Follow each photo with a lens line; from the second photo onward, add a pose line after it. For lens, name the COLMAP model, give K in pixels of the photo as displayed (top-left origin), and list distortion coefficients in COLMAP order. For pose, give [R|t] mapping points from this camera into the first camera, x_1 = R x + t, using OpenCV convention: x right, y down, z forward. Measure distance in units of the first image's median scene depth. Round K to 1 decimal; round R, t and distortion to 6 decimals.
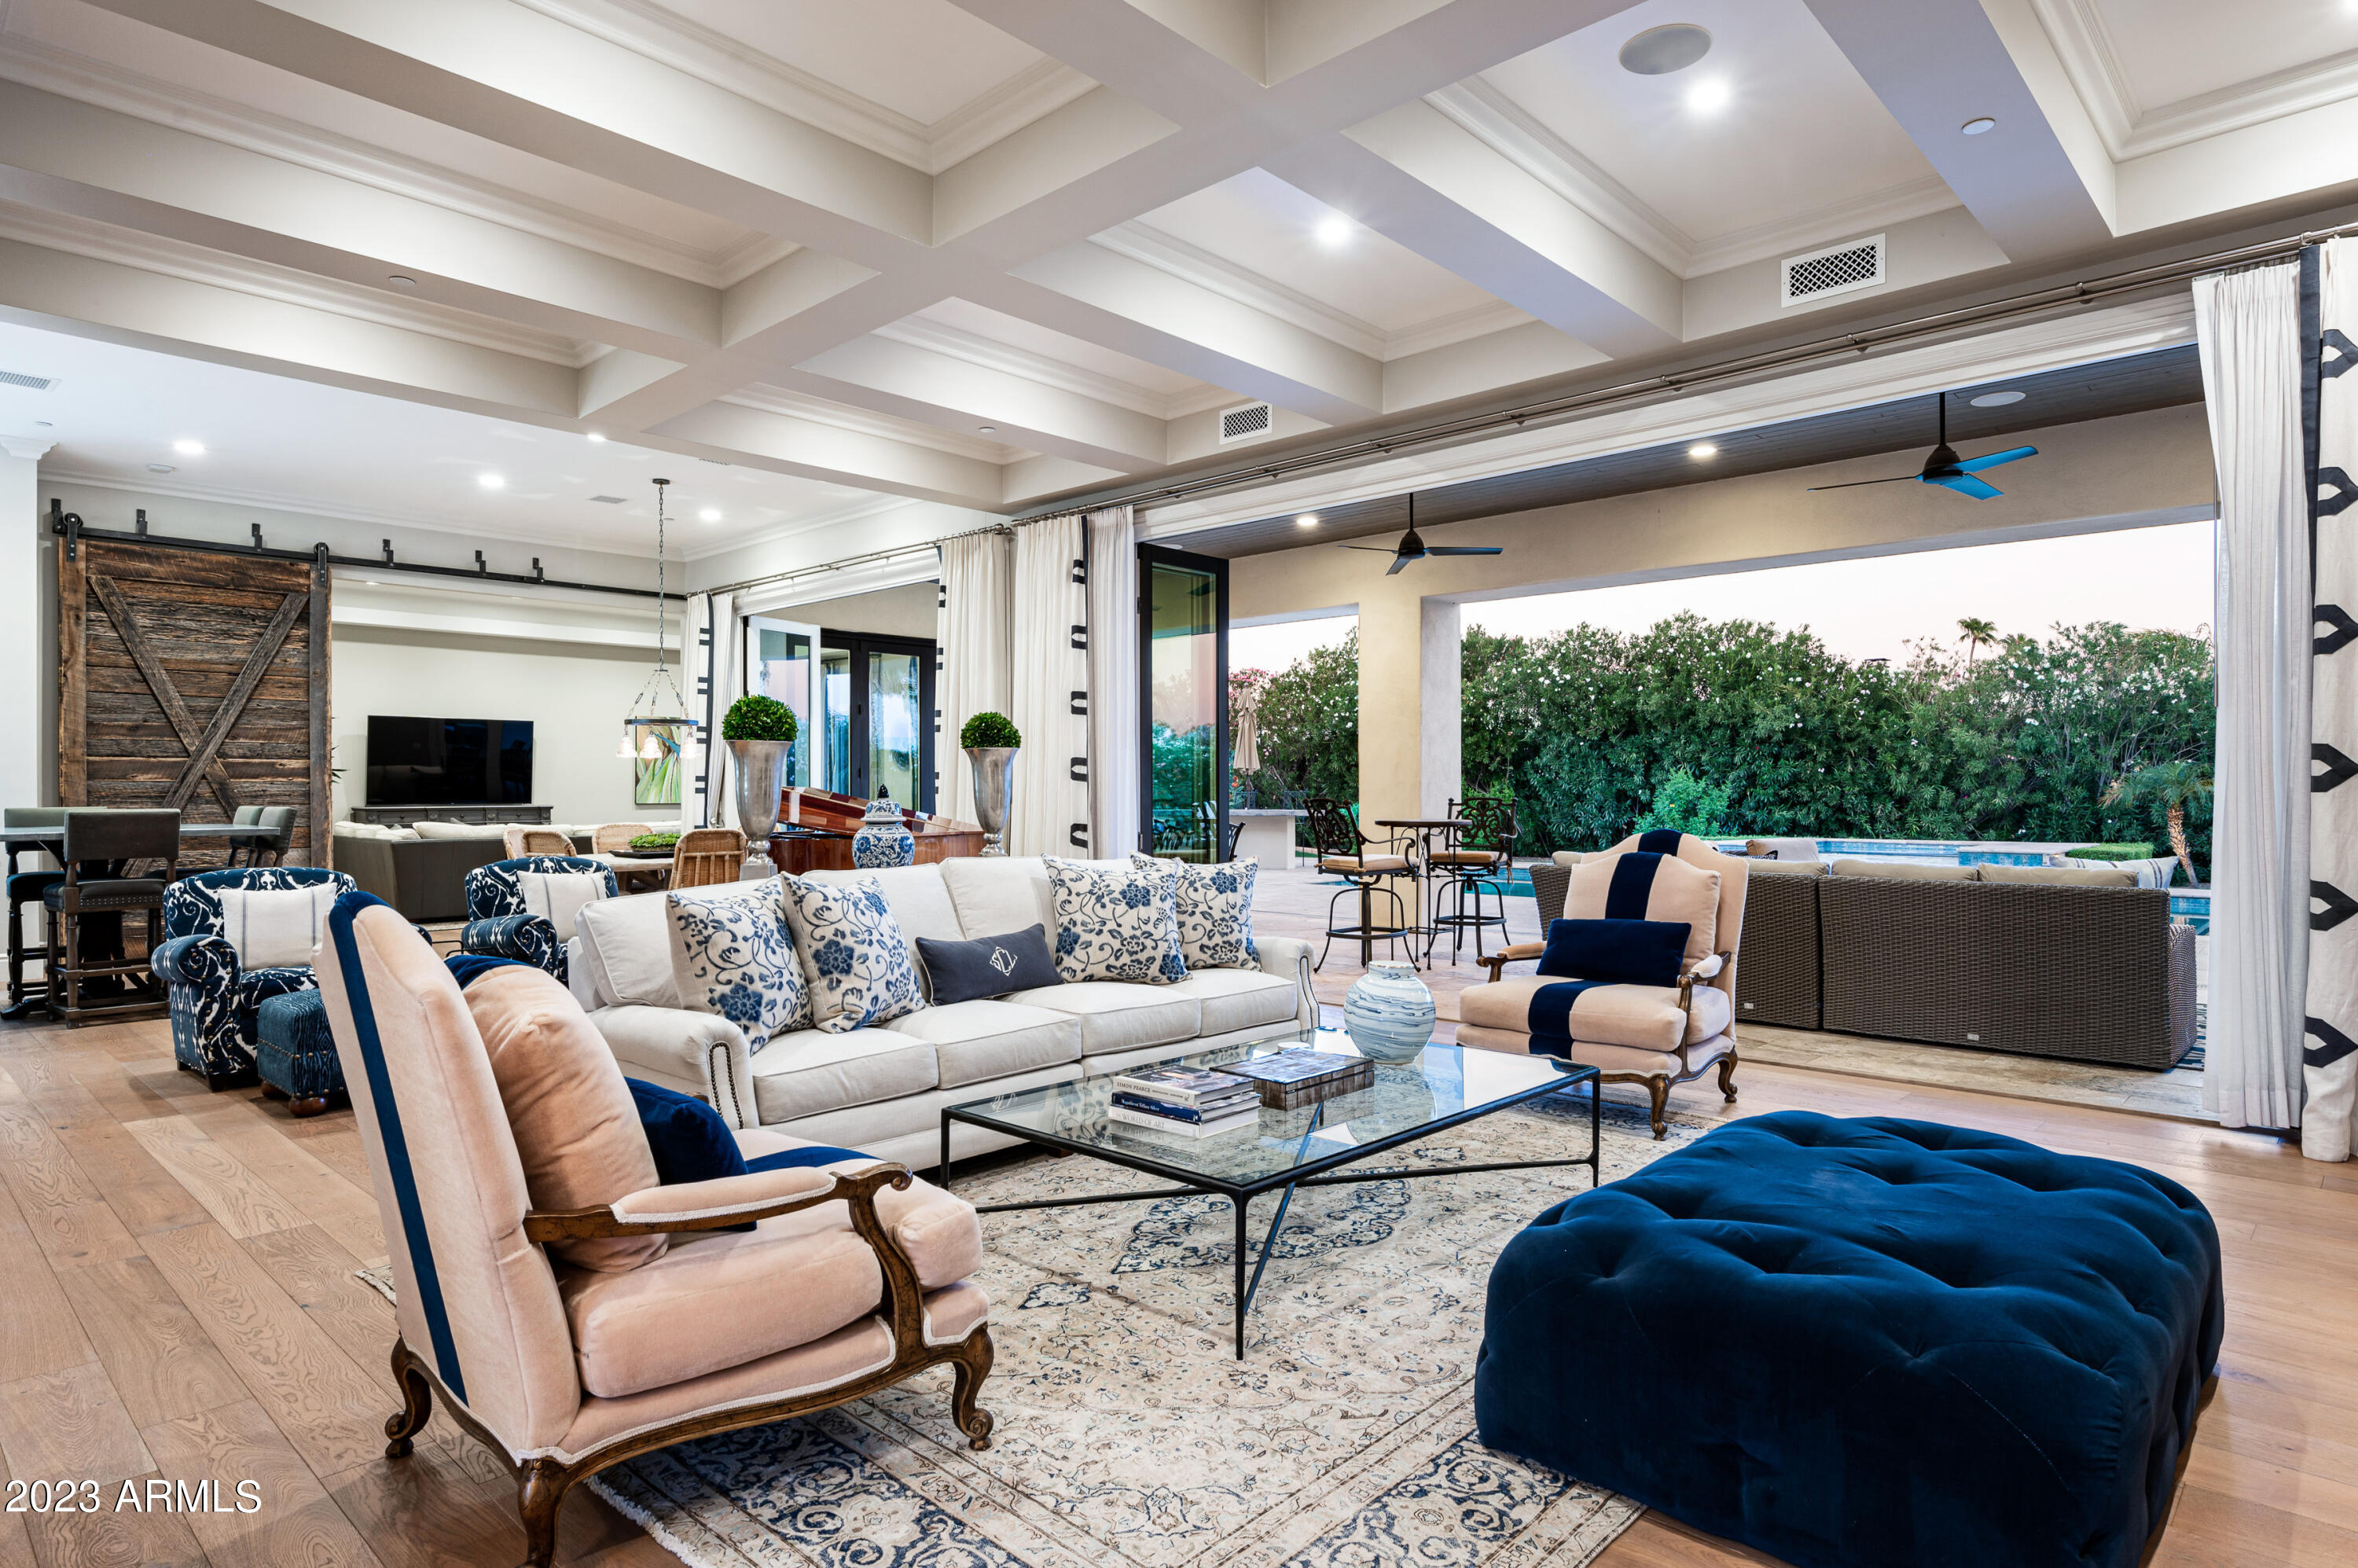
lens RADIAL K [[1256.3, 0, 1182.6], [0, 1256.3, 783.4], [0, 0, 1]] dist [0.006767, 0.001718]
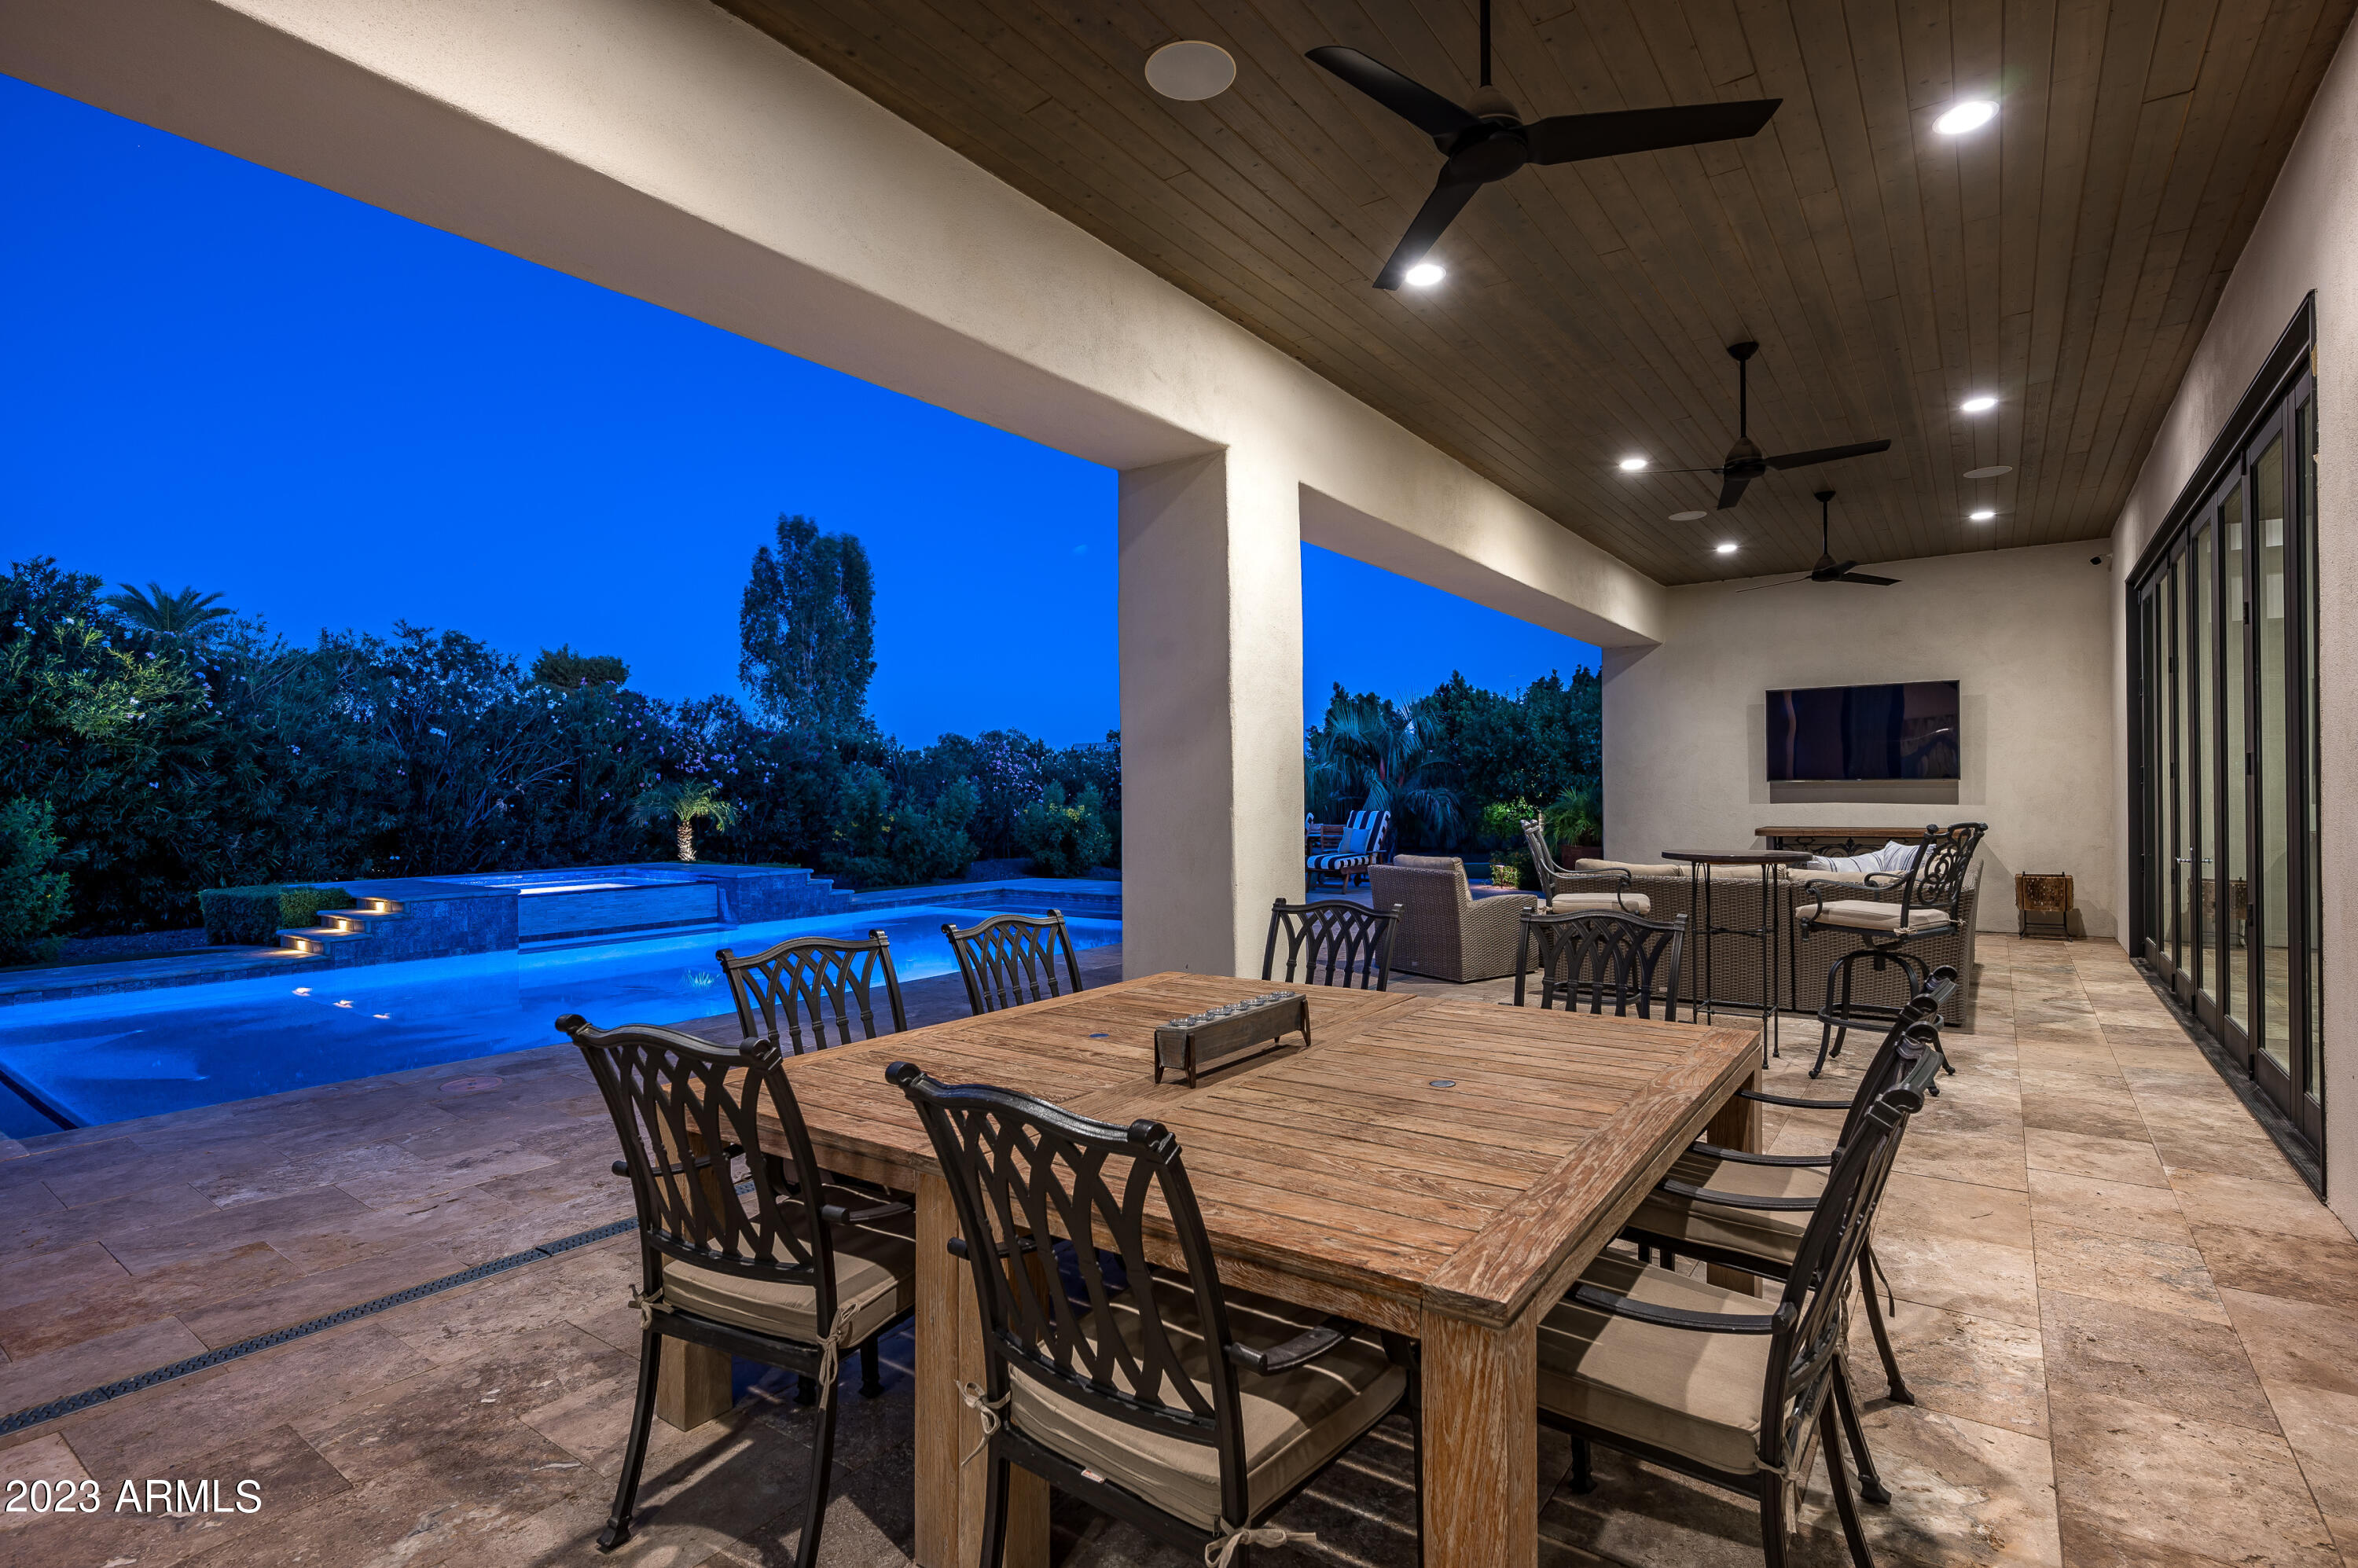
lens RADIAL K [[1104.2, 0, 1184.9], [0, 1104.2, 783.9], [0, 0, 1]] dist [-0.000899, -0.000496]
pose [[-0.105387, 0.009209, 0.994389, -0.133977], [-0.000932, 0.999956, -0.009359, -0.006644], [-0.994431, -0.001913, -0.105374, 0.538336]]
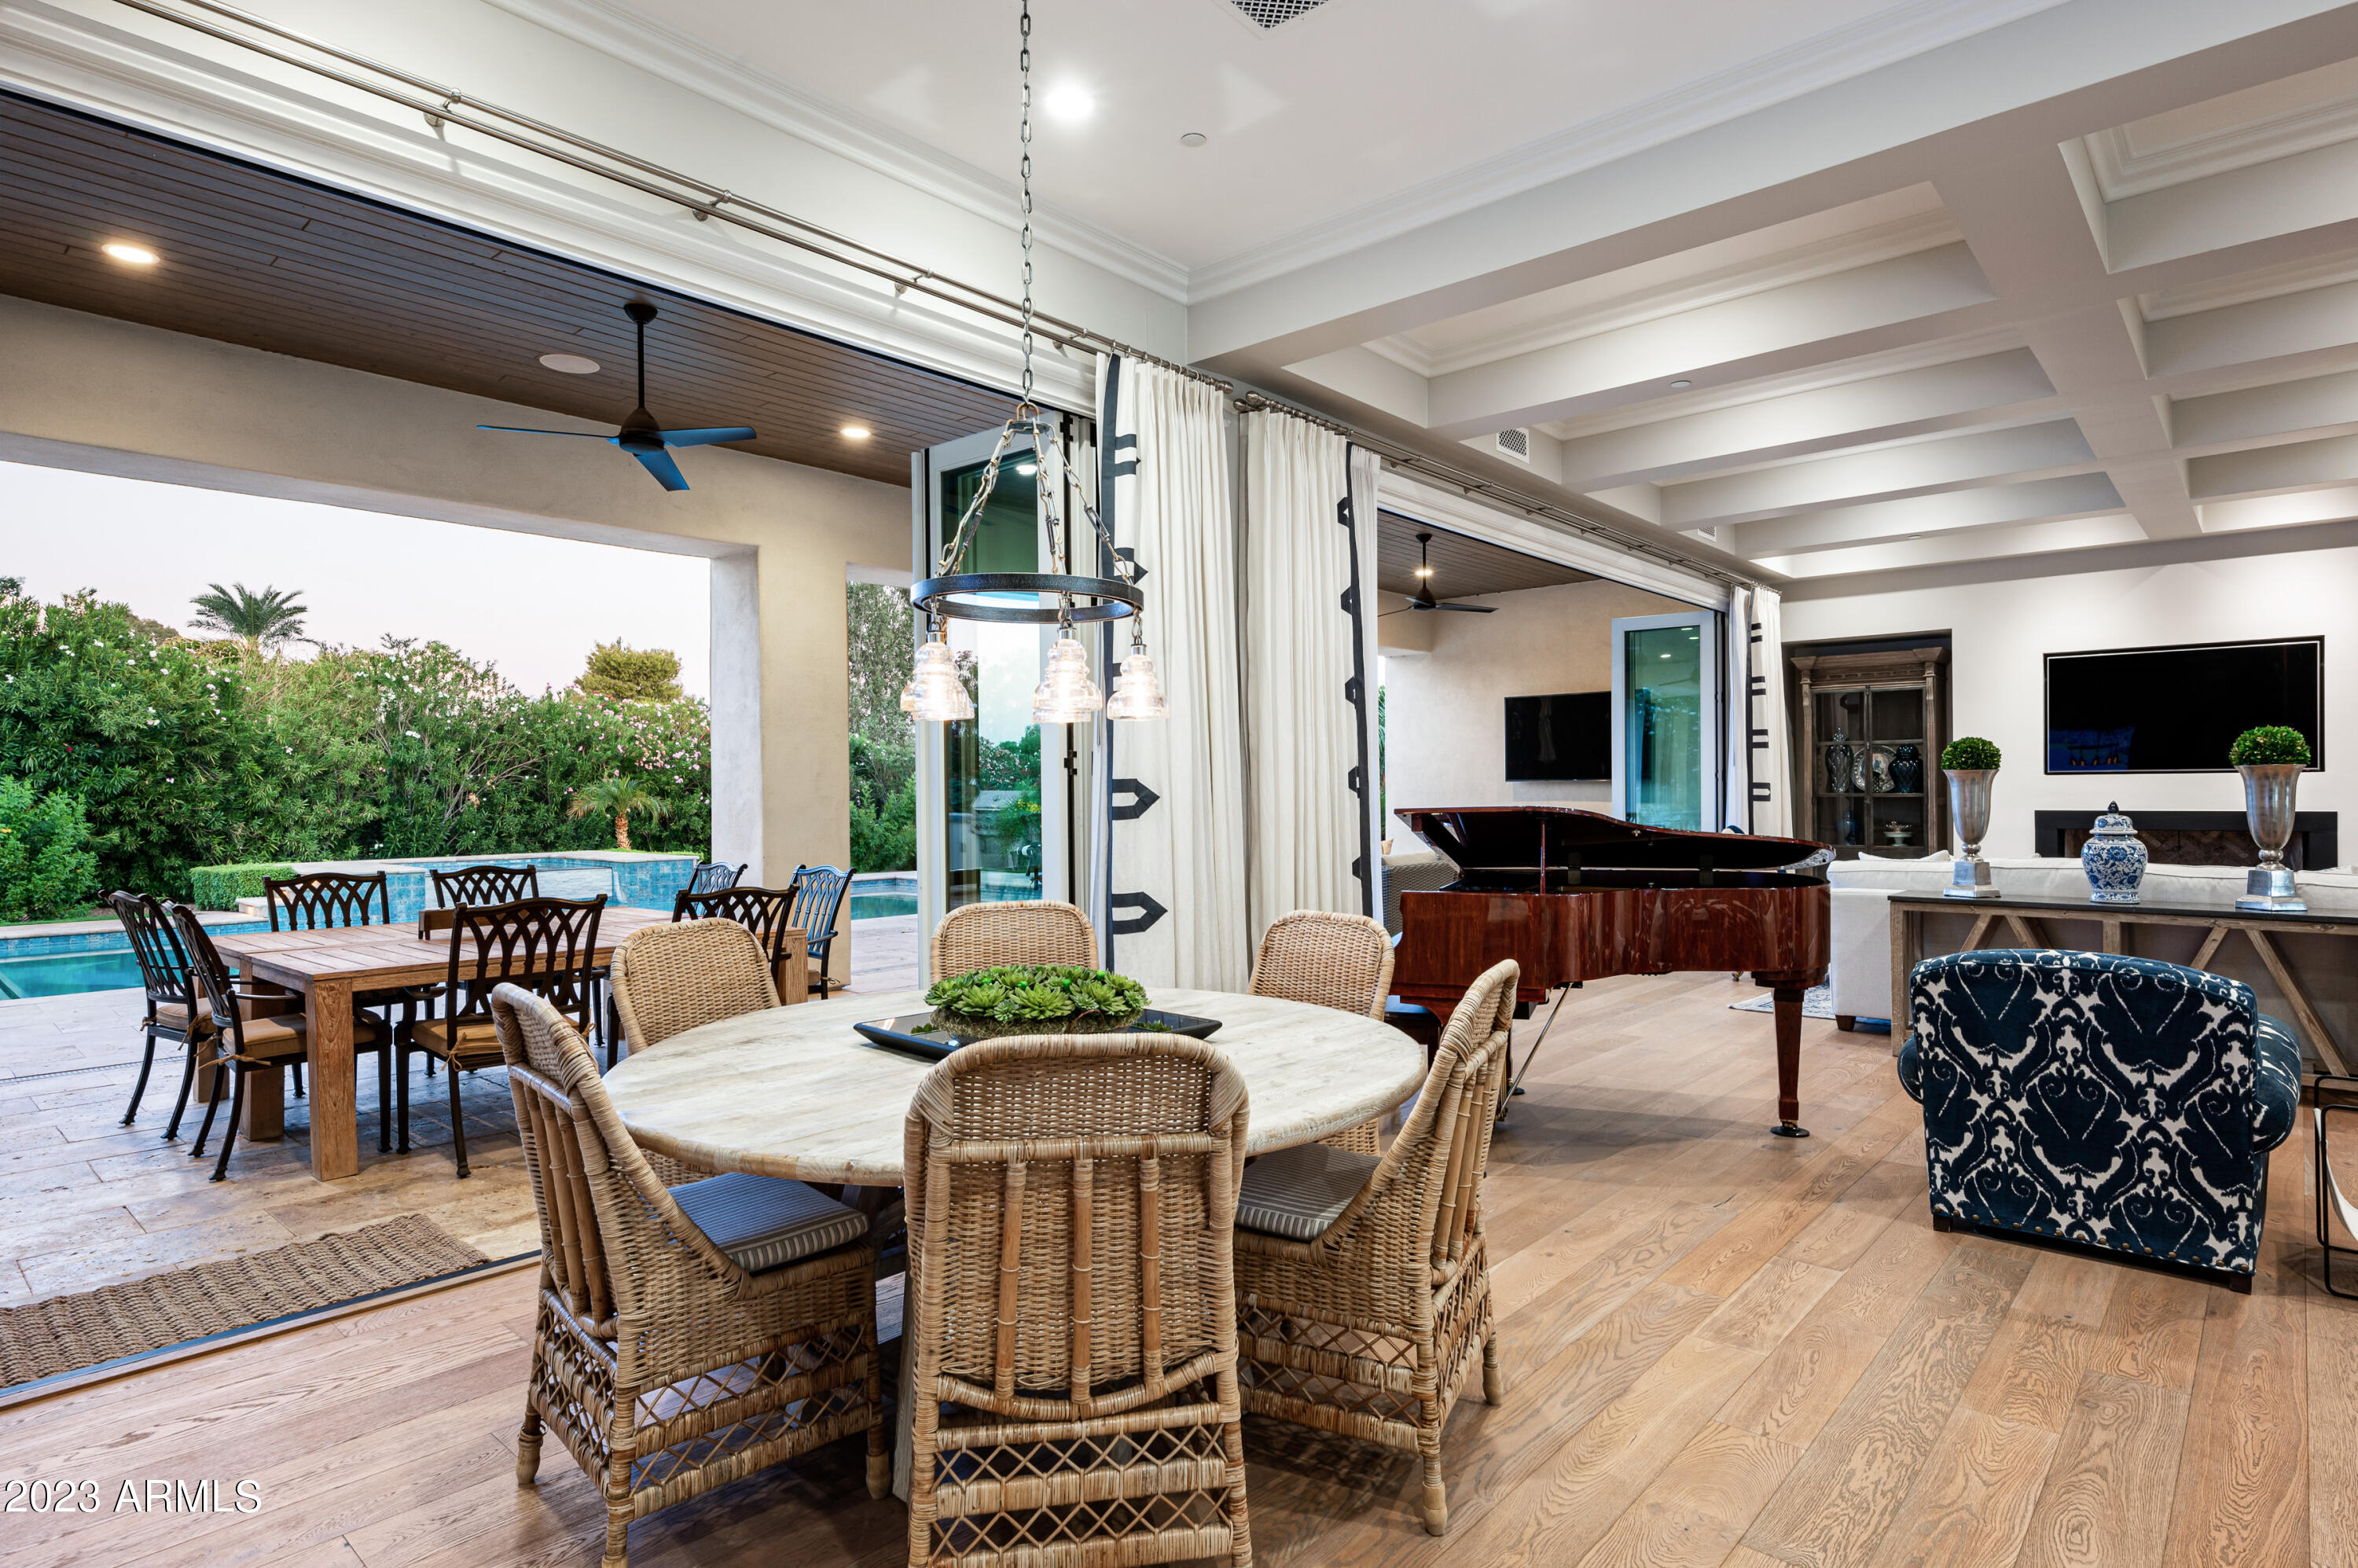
lens RADIAL K [[1221.0, 0, 1176.0], [0, 1221.0, 791.5], [0, 0, 1]] dist [-0.003188, 0.000010]
pose [[0.004019, -0.001256, 0.999991, -0.261762], [-0.003843, 0.999992, 0.001272, -0.007424], [-0.999985, -0.003848, 0.004014, 0.380922]]
